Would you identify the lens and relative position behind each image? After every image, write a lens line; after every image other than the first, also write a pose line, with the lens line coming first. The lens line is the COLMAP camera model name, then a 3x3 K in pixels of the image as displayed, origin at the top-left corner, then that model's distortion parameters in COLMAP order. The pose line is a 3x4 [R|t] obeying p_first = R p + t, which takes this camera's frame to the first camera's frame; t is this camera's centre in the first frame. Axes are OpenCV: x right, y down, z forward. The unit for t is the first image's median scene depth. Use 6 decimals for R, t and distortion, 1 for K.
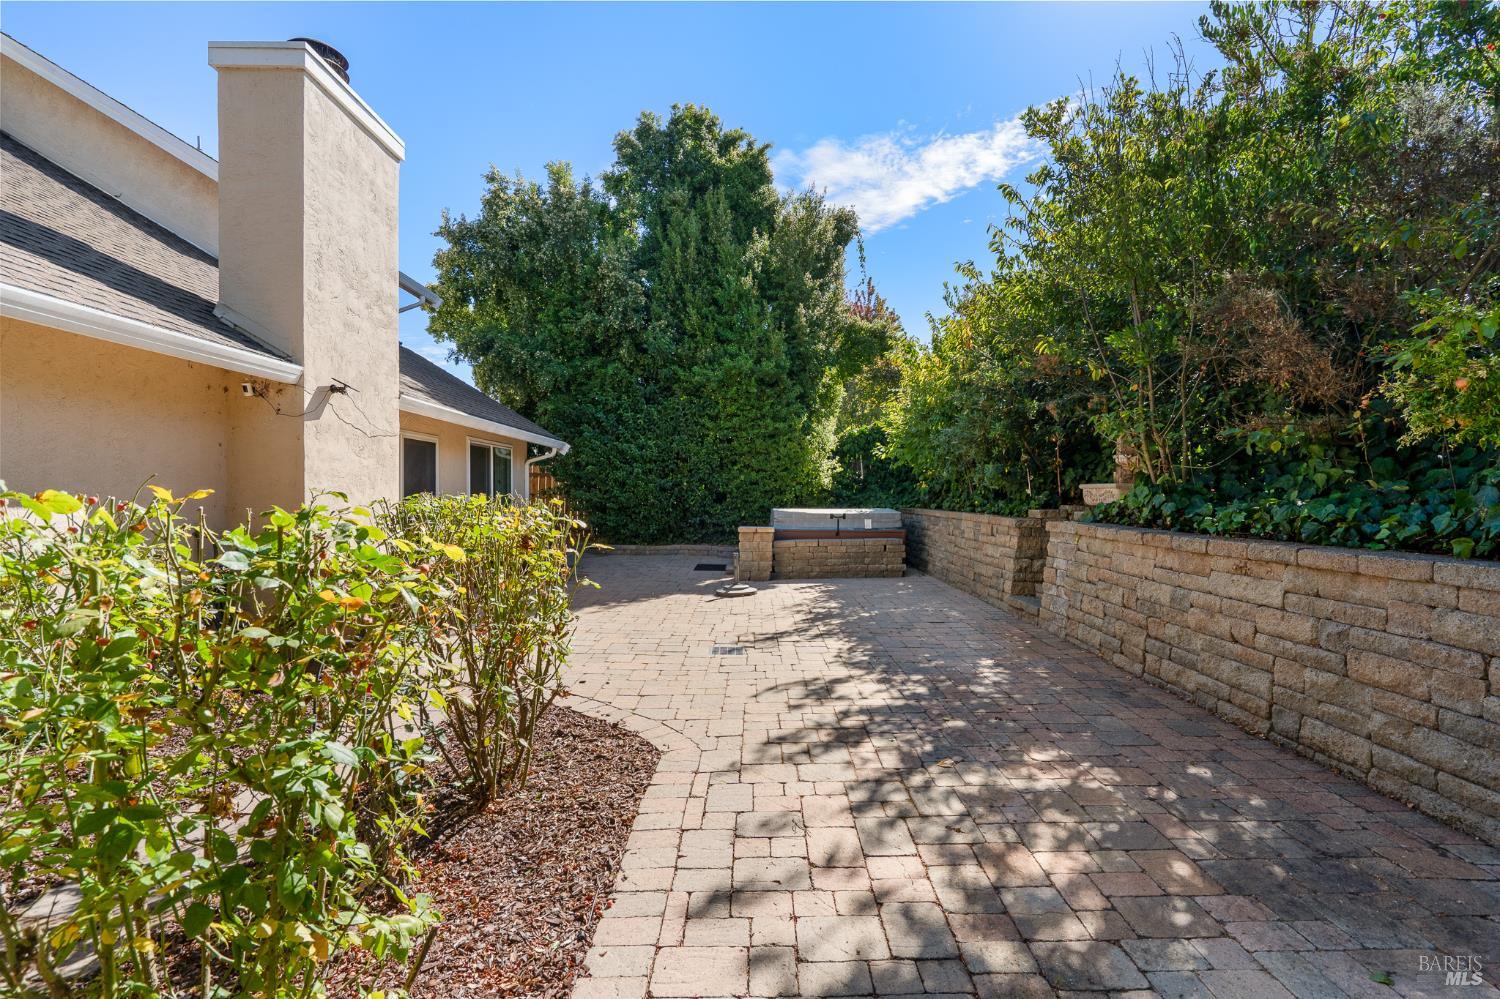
lens RADIAL K [[679.1, 0, 752.5], [0, 679.1, 505.1], [0, 0, 1]] dist [-0.004815, 0.000094]
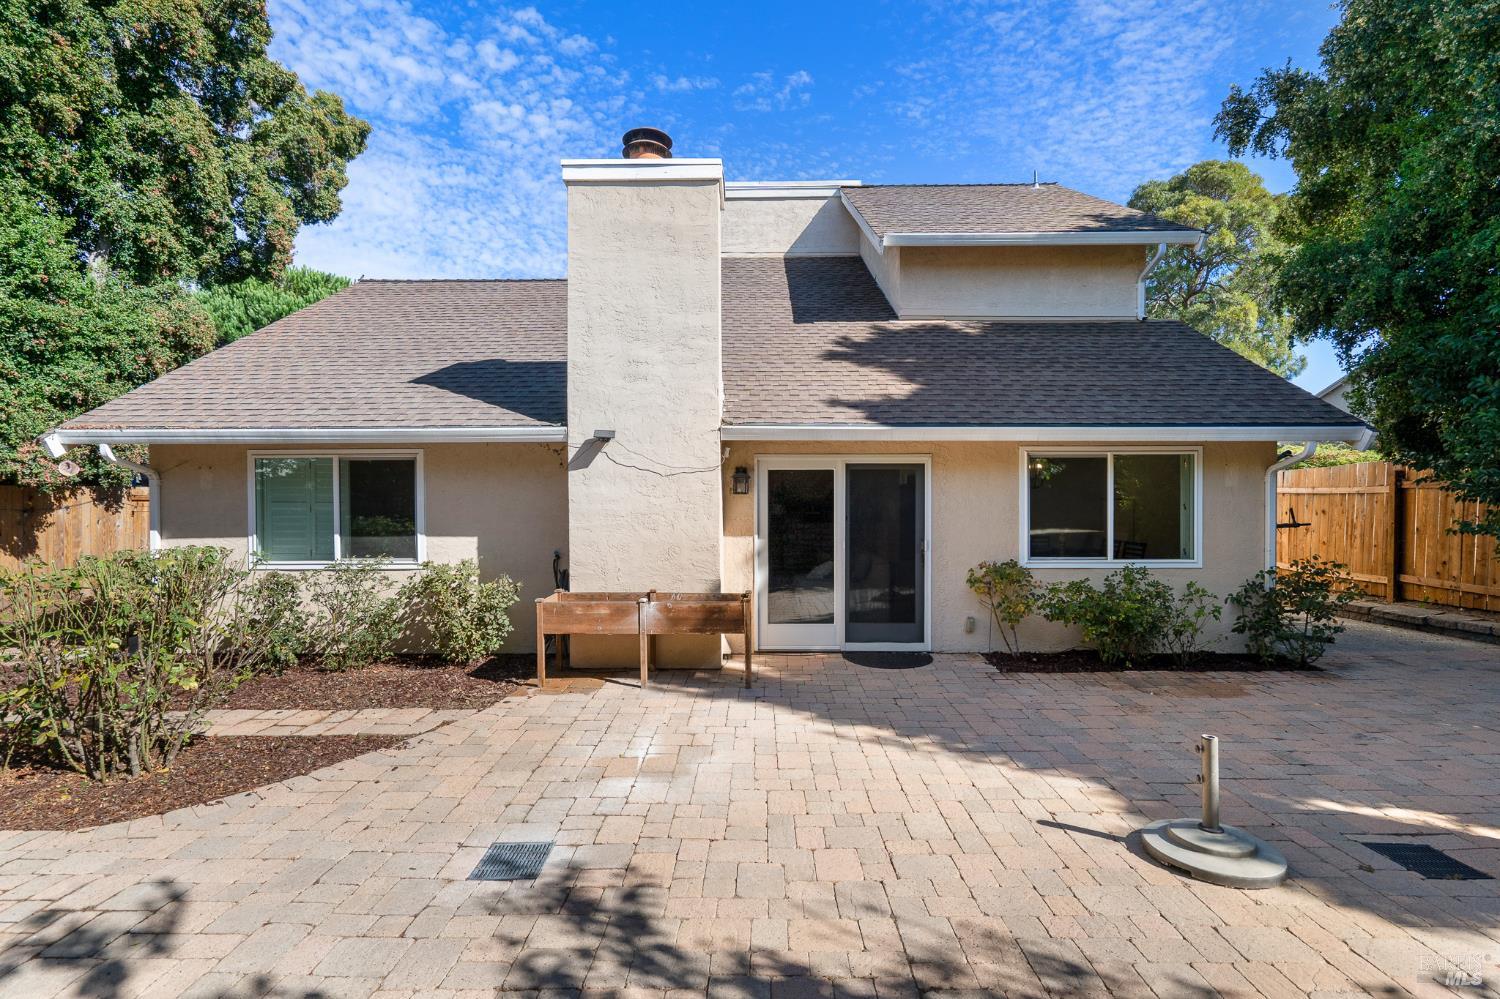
lens RADIAL K [[679.1, 0, 752.5], [0, 679.1, 505.1], [0, 0, 1]] dist [-0.004815, 0.000094]
pose [[-0.009276, 0.006520, -0.999936, 0.544359], [-0.014413, 0.999874, 0.006653, -0.075671], [0.999853, 0.014473, -0.009181, 1.333233]]
